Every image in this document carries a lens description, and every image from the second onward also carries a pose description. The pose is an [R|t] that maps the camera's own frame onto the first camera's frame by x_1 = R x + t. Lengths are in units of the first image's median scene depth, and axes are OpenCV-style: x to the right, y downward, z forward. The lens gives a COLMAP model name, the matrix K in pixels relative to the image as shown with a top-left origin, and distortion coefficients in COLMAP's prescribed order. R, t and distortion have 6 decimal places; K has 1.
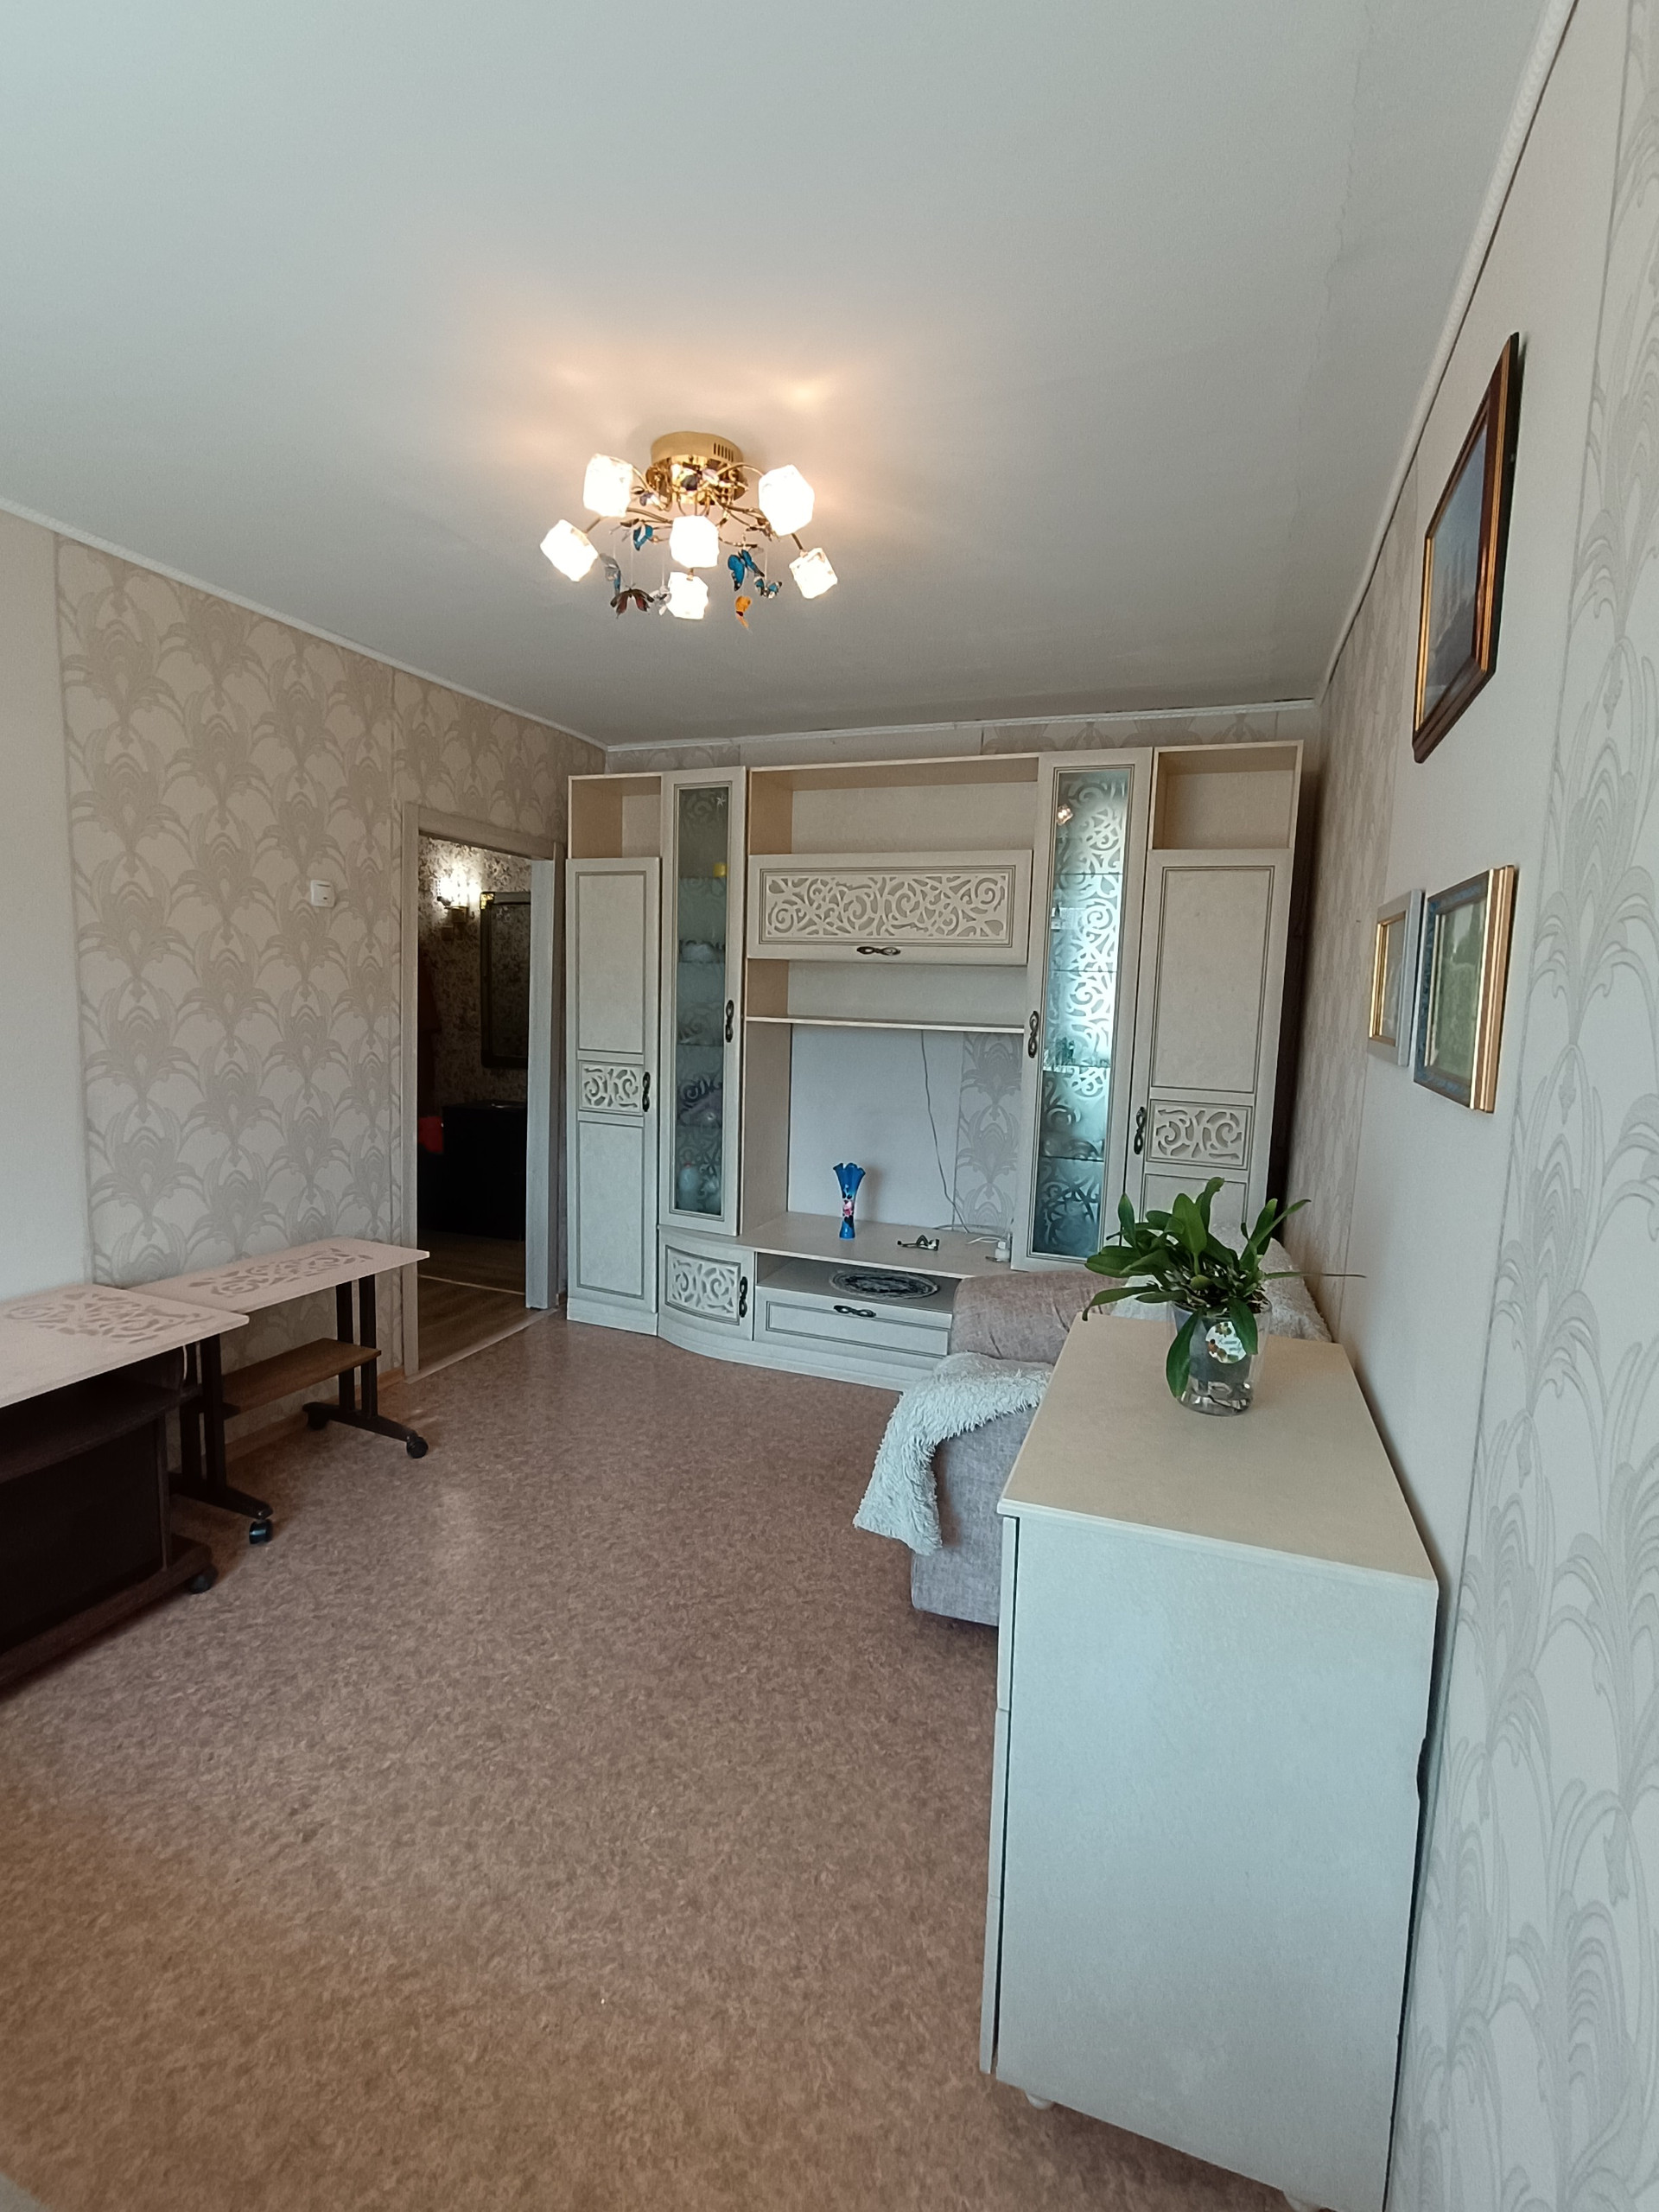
lens RADIAL K [[1011.0, 0, 827.5], [0, 1011.0, 1098.4], [0, 0, 1]] dist [-0.014167, 0.002852]
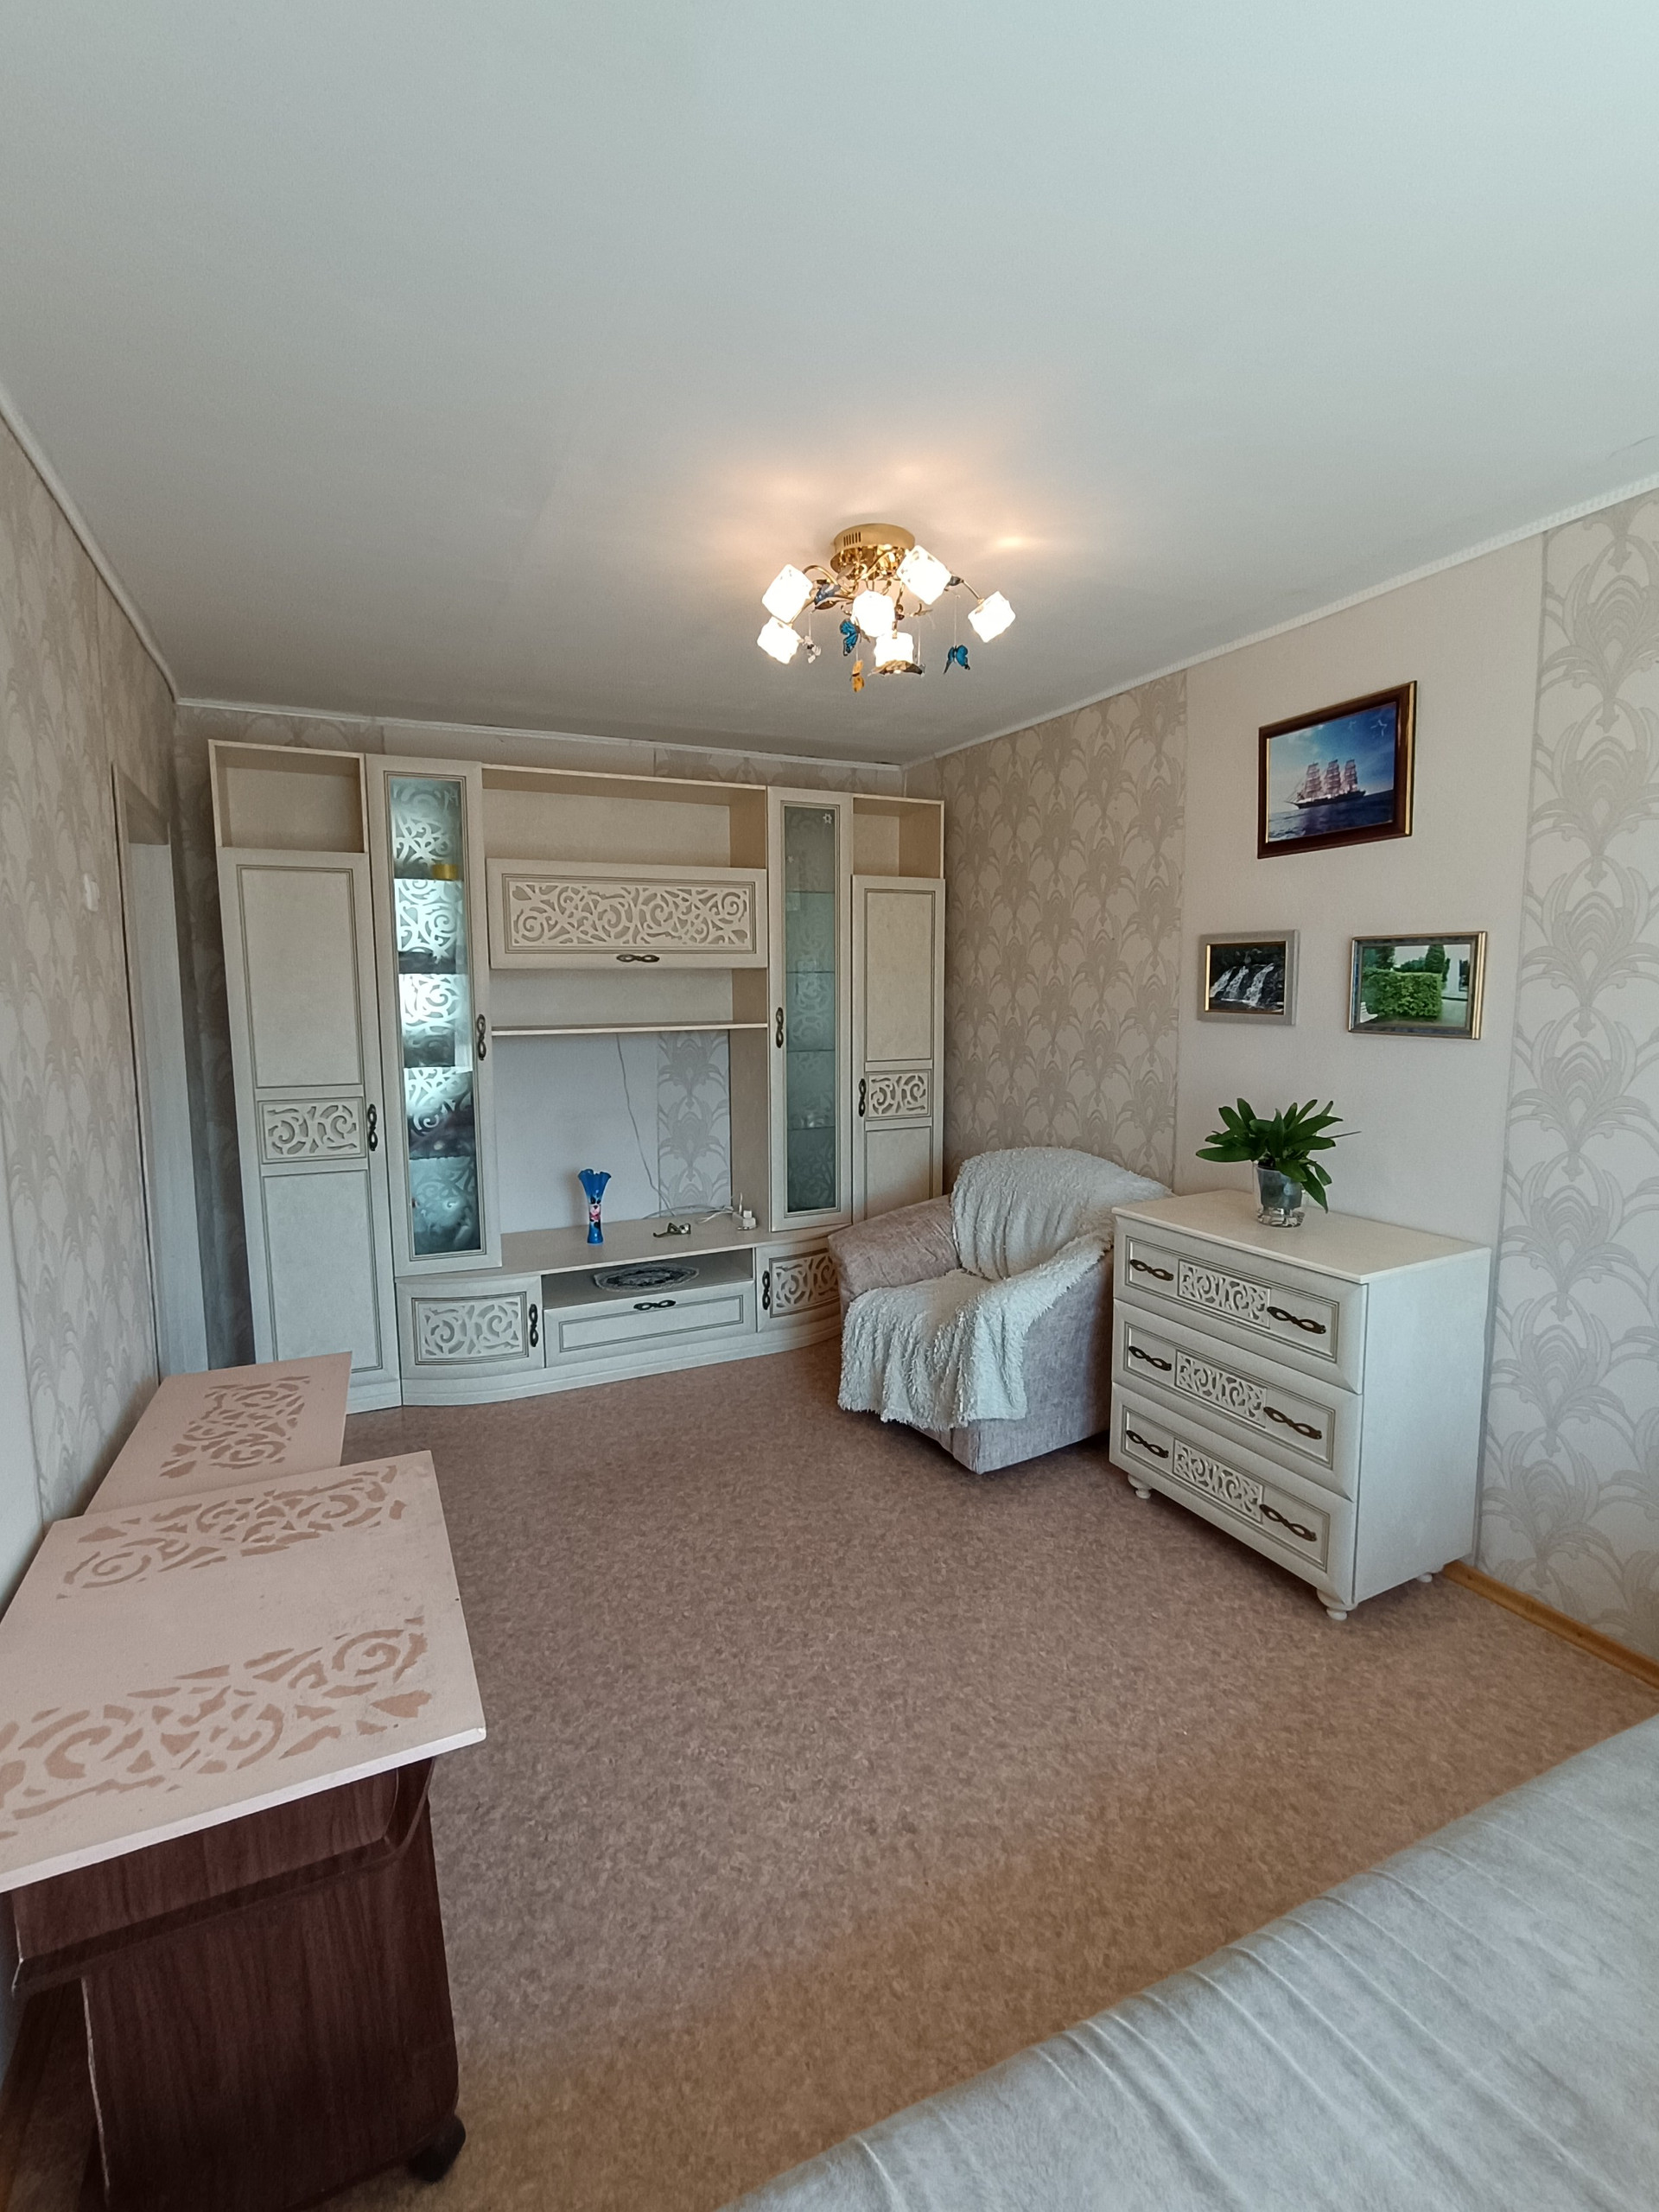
lens RADIAL K [[1011.0, 0, 832.5], [0, 1011.0, 1099.0], [0, 0, 1]] dist [-0.014167, 0.002852]
pose [[0.680597, -0.120418, 0.722694, -0.586819], [0.109801, 0.992025, 0.061890, -0.045209], [-0.724383, 0.037231, 0.688391, 0.145298]]
